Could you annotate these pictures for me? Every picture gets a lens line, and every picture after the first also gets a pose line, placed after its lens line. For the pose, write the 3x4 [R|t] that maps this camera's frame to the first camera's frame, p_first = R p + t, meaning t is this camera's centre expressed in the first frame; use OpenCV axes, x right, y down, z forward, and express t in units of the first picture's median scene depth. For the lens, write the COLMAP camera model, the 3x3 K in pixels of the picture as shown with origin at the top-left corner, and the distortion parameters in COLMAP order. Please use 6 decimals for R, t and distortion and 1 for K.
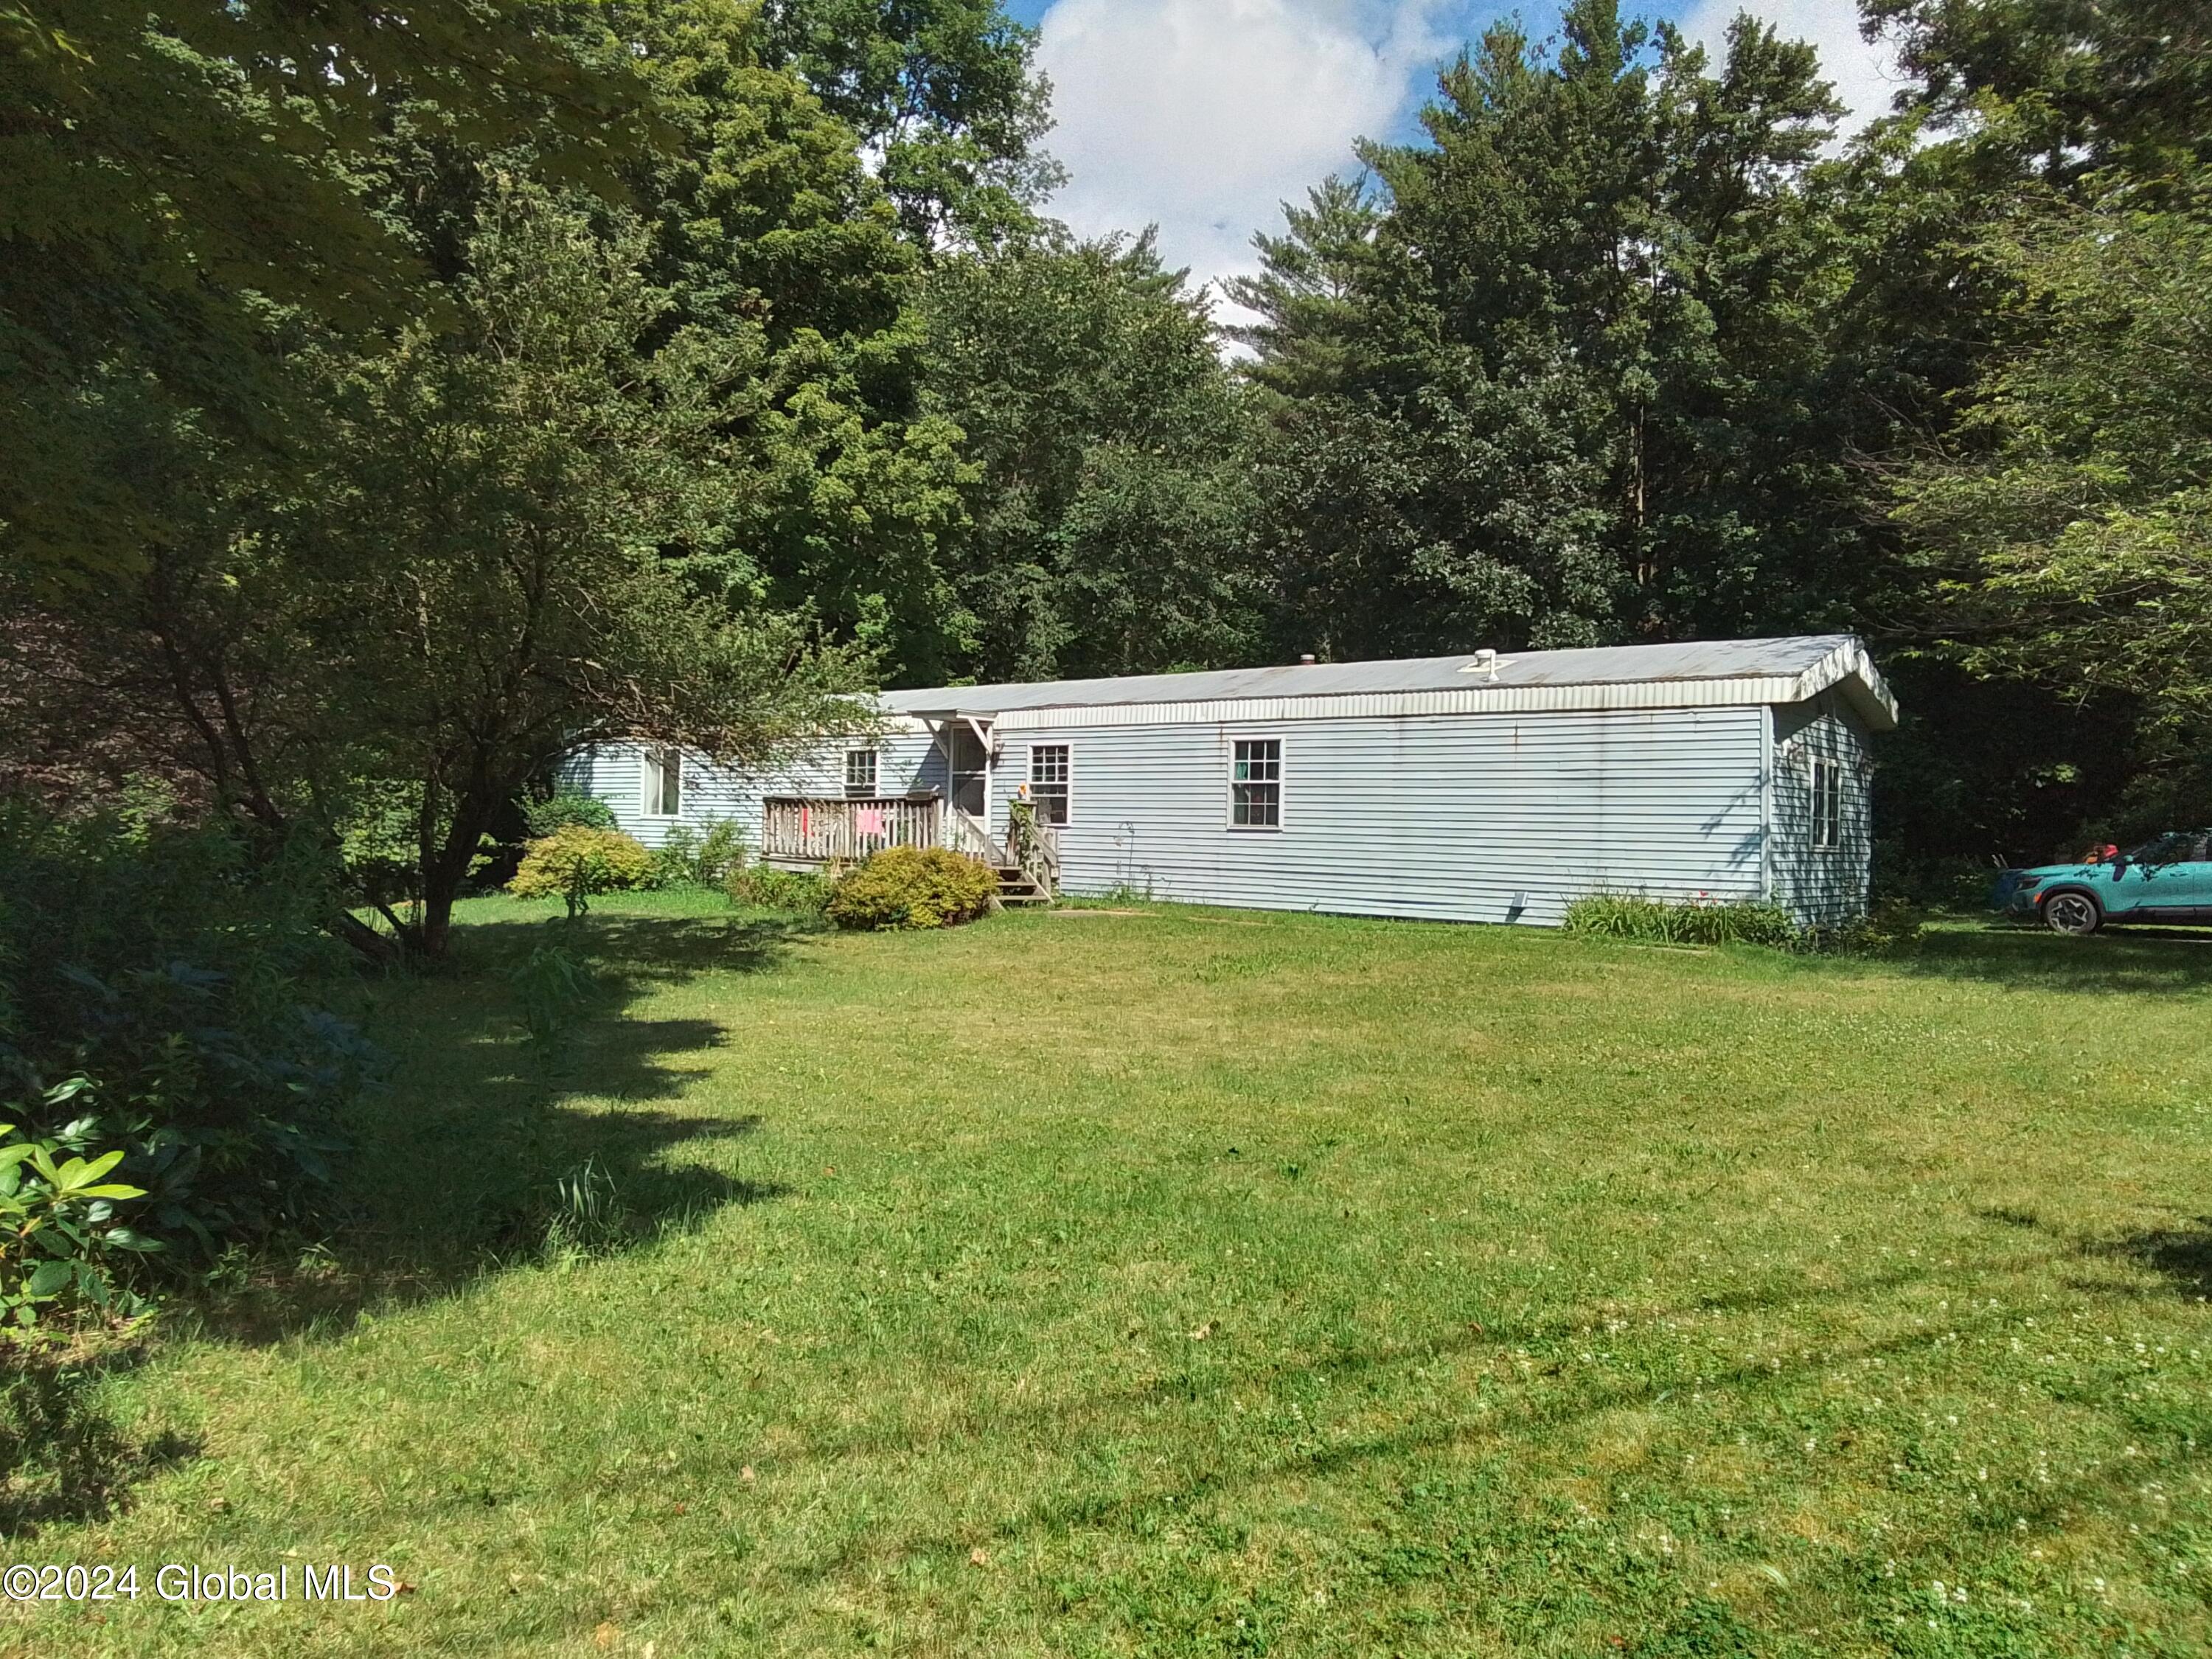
lens RADIAL K [[1552.9, 0, 1096.5], [0, 1552.9, 824.9], [0, 0, 1]] dist [0.037209, -0.018136]
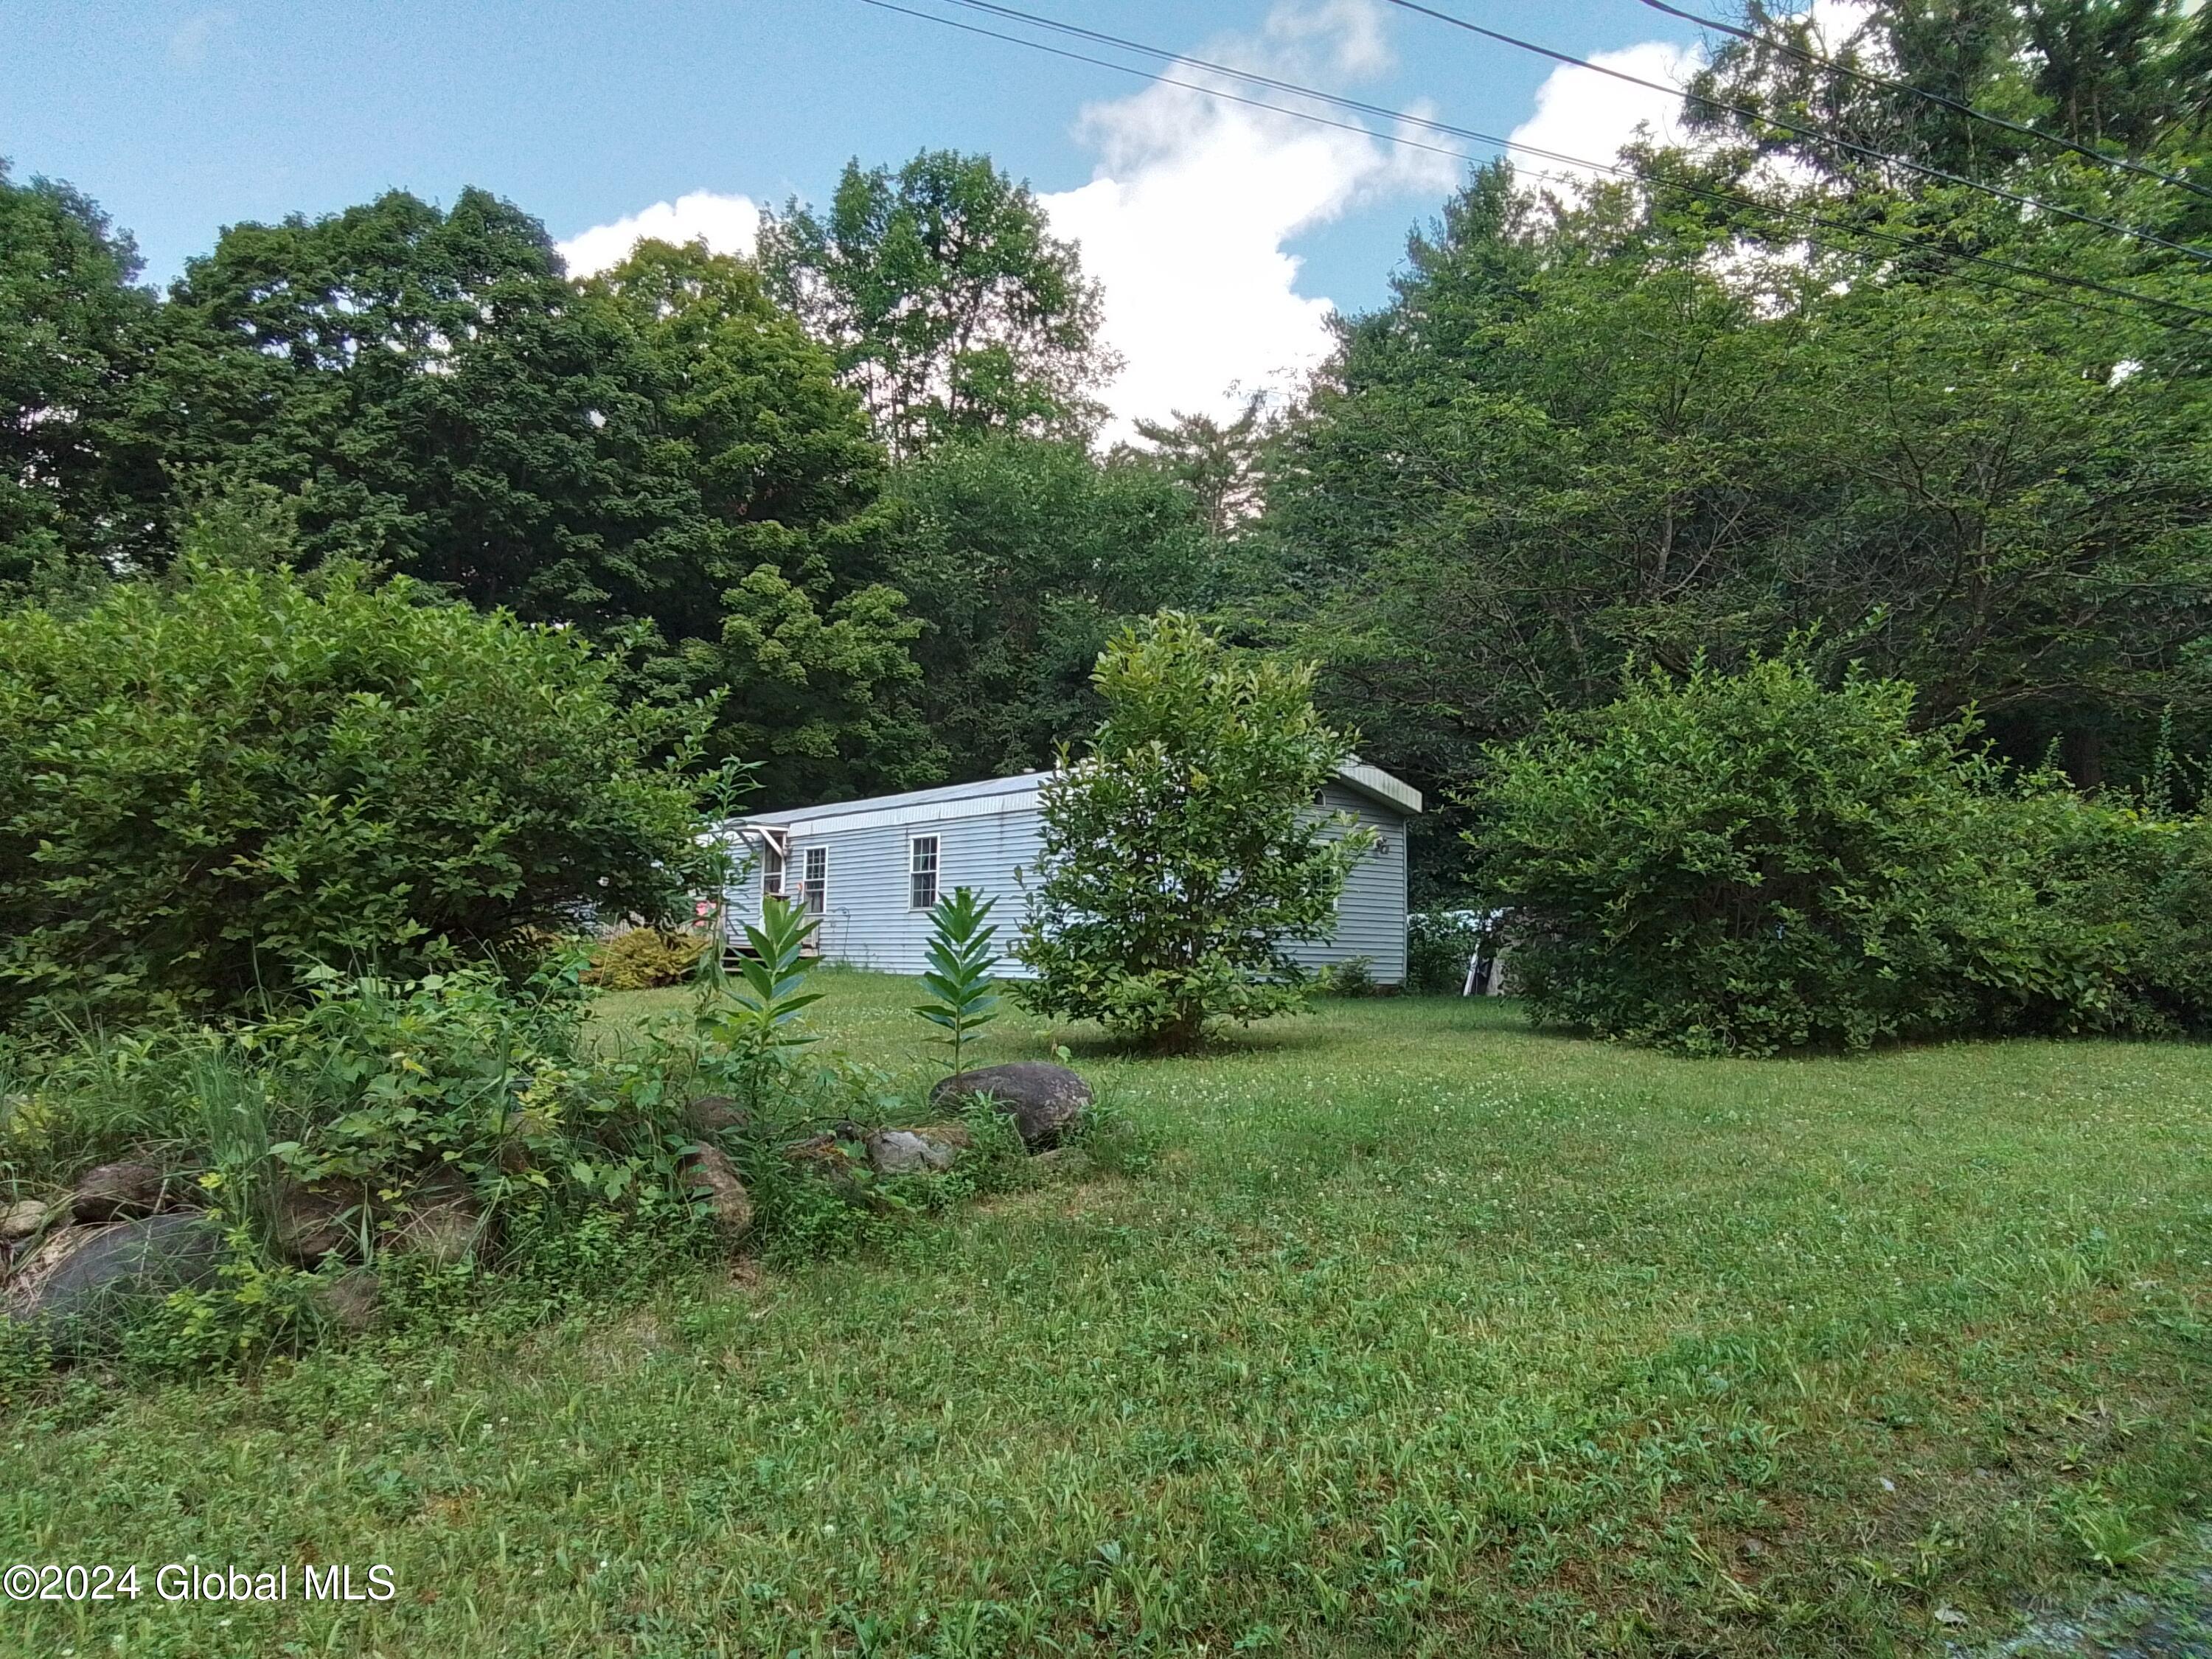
lens RADIAL K [[1552.9, 0, 1111.0], [0, 1552.9, 836.5], [0, 0, 1]] dist [0.037209, -0.018136]
pose [[0.975188, -0.023289, -0.220148, 0.347684], [0.004216, 0.996224, -0.086714, 0.034027], [0.221336, 0.083635, 0.971605, -0.098952]]
